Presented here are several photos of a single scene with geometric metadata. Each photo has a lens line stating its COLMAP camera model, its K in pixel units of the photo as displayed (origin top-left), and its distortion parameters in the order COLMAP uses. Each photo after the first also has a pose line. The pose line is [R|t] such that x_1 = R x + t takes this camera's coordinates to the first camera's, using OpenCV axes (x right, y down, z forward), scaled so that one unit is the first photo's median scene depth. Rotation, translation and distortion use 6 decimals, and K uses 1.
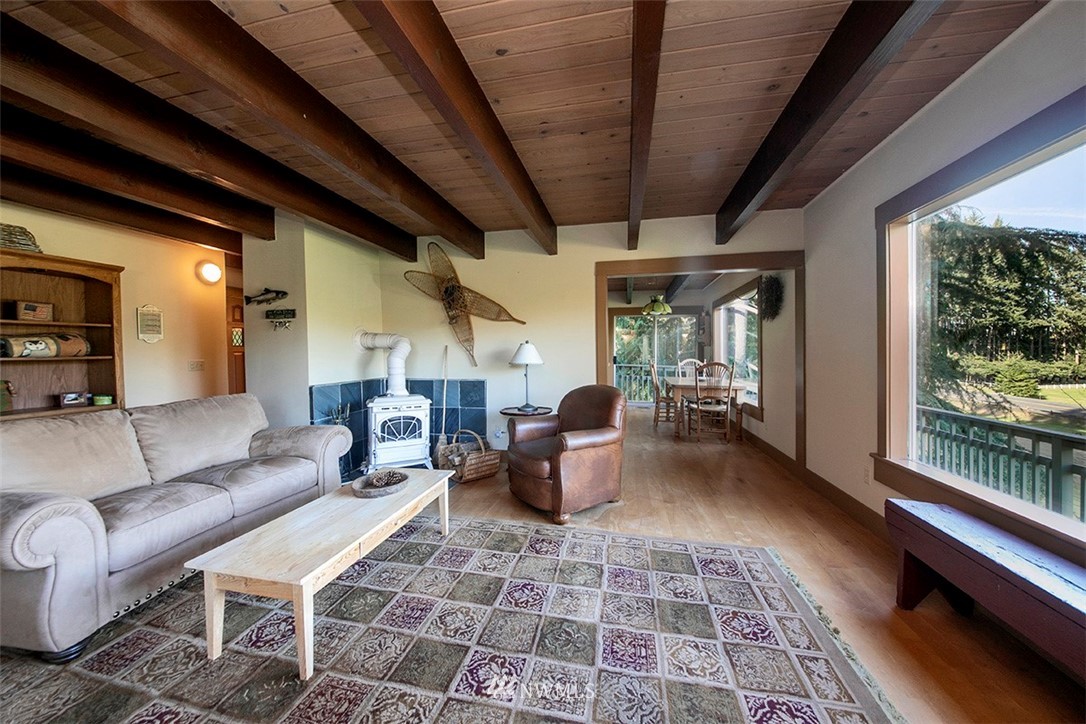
lens RADIAL K [[379.6, 0, 543.0], [0, 379.6, 362.0], [0, 0, 1]] dist [0.000588, -0.004306]
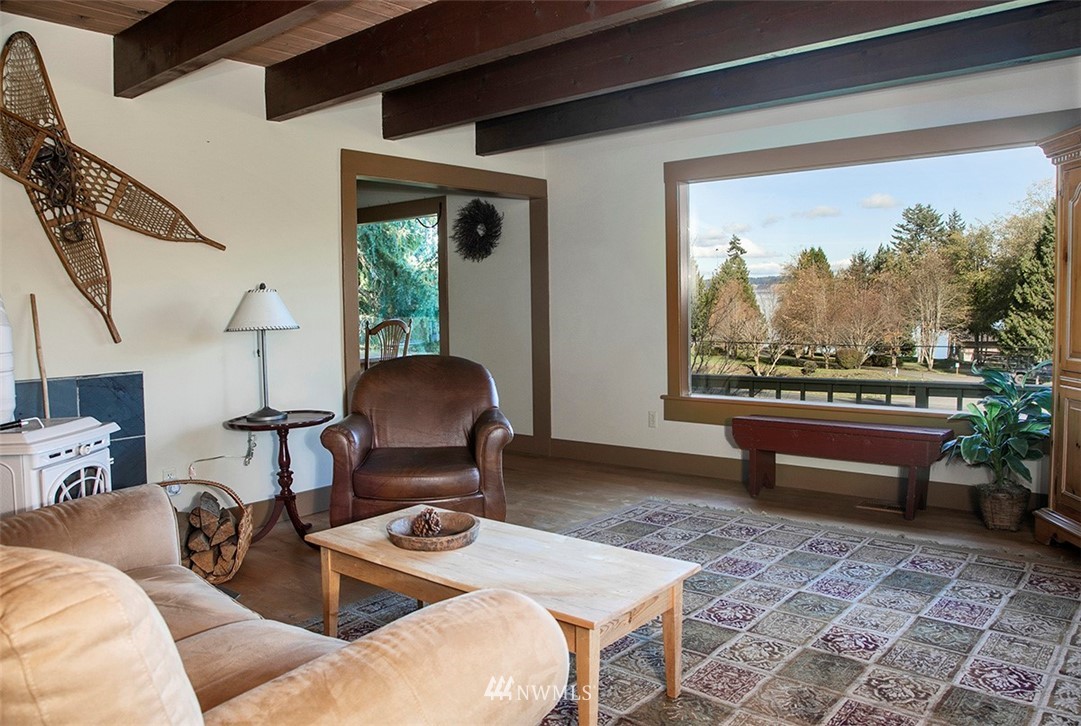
lens RADIAL K [[809.9, 0, 540.5], [0, 809.9, 363.0], [0, 0, 1]] dist [-0.051498, 0.085817]
pose [[0.466814, -0.071124, 0.881491, -1.736368], [0.042750, 0.997410, 0.057838, 0.007200], [-0.883322, 0.010685, 0.468646, 0.337429]]
